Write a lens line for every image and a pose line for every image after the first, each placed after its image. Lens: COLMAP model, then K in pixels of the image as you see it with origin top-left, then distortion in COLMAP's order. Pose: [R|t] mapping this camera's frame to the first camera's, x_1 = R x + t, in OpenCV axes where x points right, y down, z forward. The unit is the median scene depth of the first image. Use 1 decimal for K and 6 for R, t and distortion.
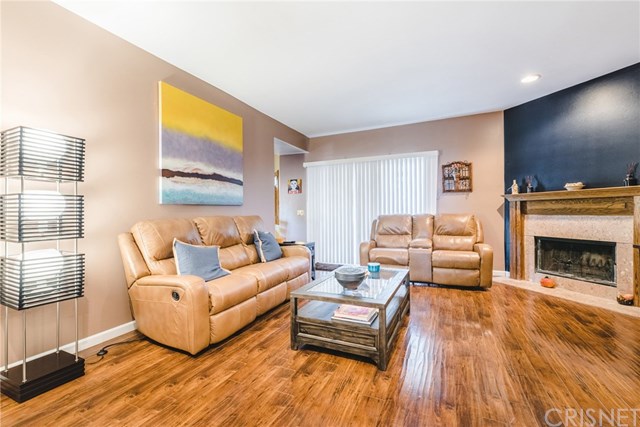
lens RADIAL K [[277.1, 0, 318.0], [0, 277.1, 213.0], [0, 0, 1]] dist [-0.001453, 0.000880]
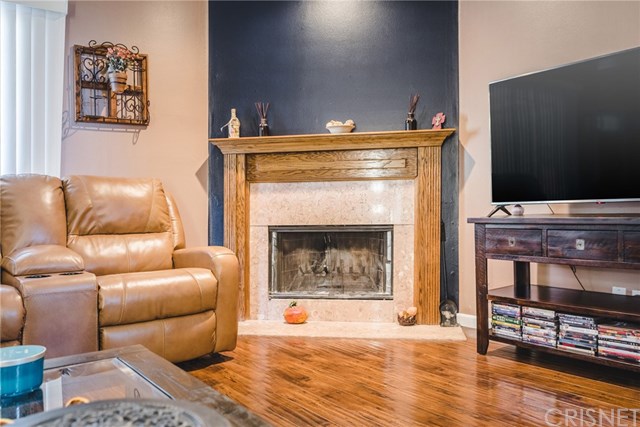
lens RADIAL K [[534.8, 0, 319.0], [0, 534.8, 207.6], [0, 0, 1]] dist [-0.027995, 0.003693]
pose [[0.483714, 0.002645, 0.875222, -0.009730], [0.014465, 0.999835, -0.011016, 0.061185], [-0.875107, 0.017989, 0.483596, 0.446205]]
